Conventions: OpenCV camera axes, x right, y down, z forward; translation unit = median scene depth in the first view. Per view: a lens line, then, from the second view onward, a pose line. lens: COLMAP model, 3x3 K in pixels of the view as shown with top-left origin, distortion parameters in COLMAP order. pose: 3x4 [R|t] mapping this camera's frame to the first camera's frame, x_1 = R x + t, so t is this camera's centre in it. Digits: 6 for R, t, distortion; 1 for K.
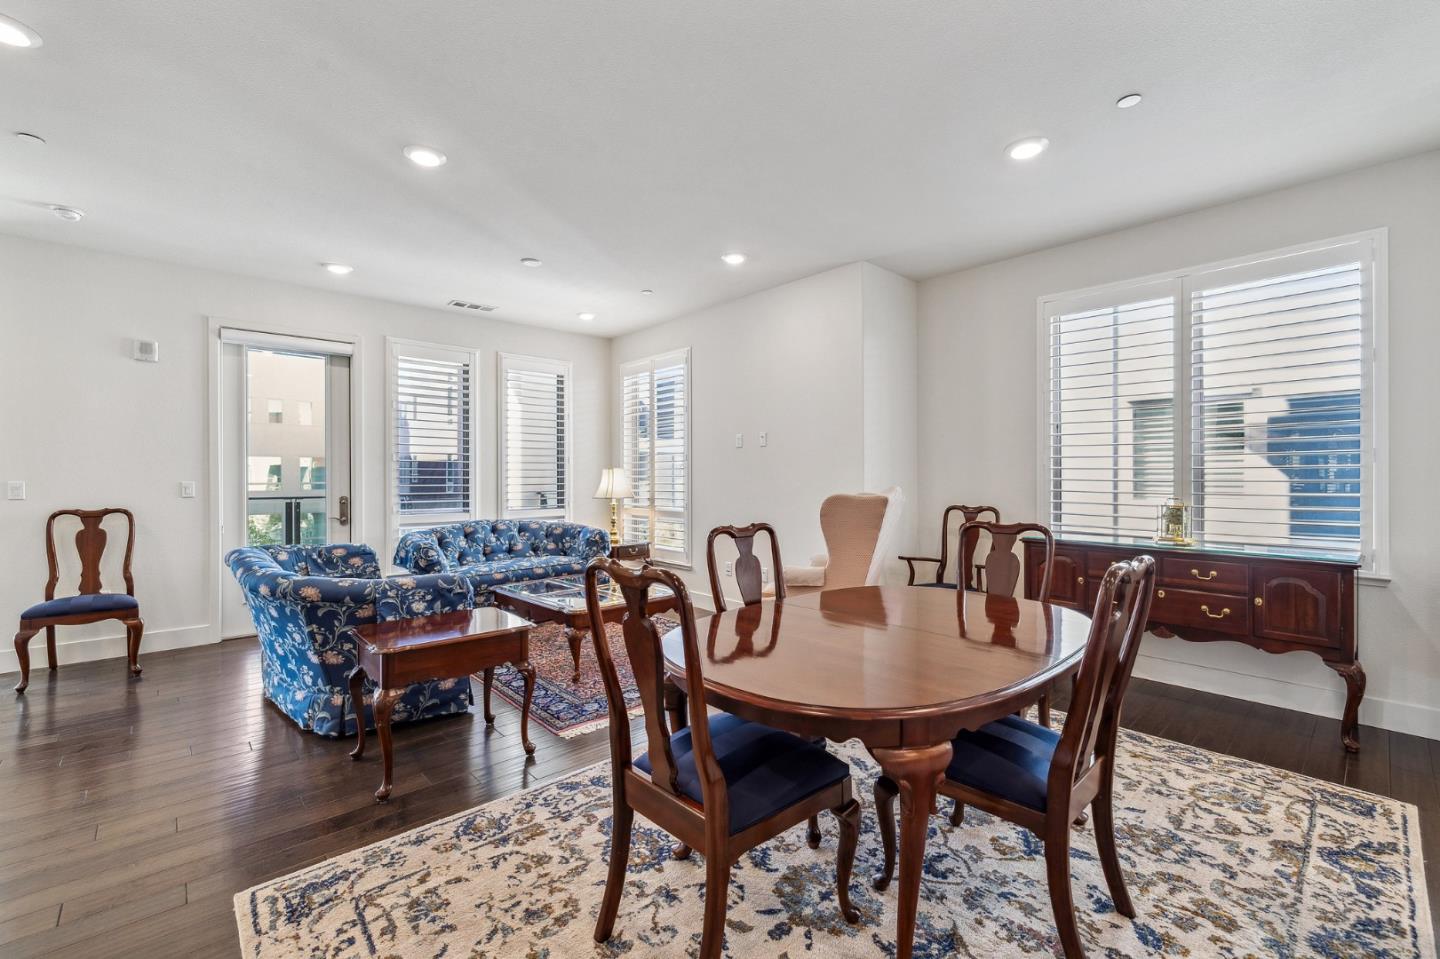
lens RADIAL K [[608.4, 0, 714.2], [0, 608.4, 477.4], [0, 0, 1]] dist [-0.001186, 0.000036]
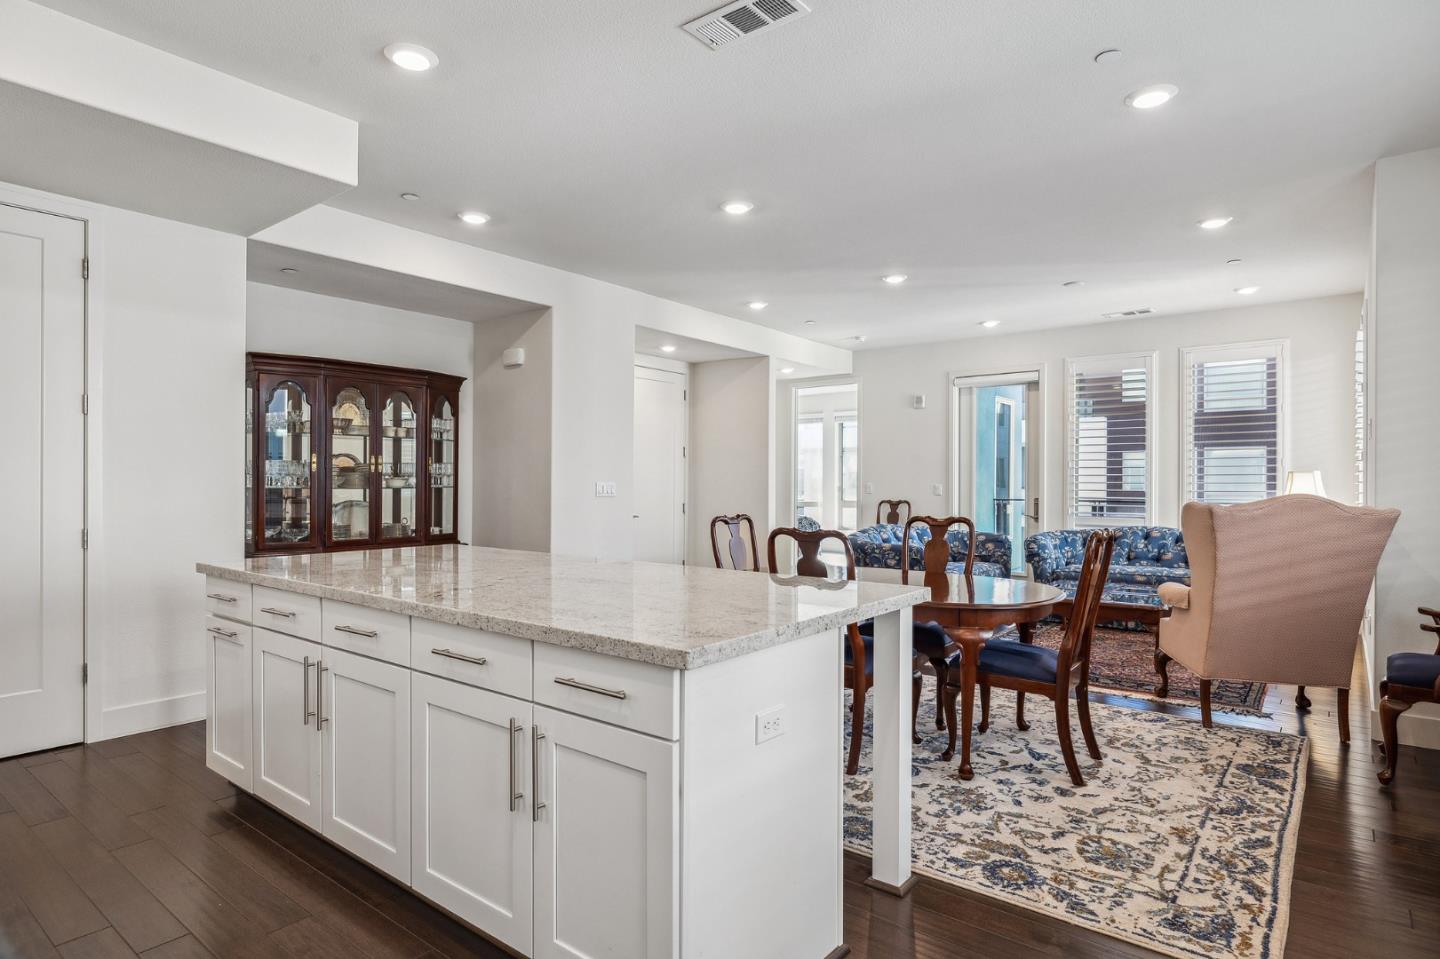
lens RADIAL K [[788.2, 0, 720.0], [0, 788.2, 479.5], [0, 0, 1]] dist [0.001976, 0.001087]
pose [[0.168709, -0.001539, -0.985665, 1.539777], [-0.005404, 0.999982, -0.002486, 0.003520], [0.985651, 0.005746, 0.168697, 0.218055]]
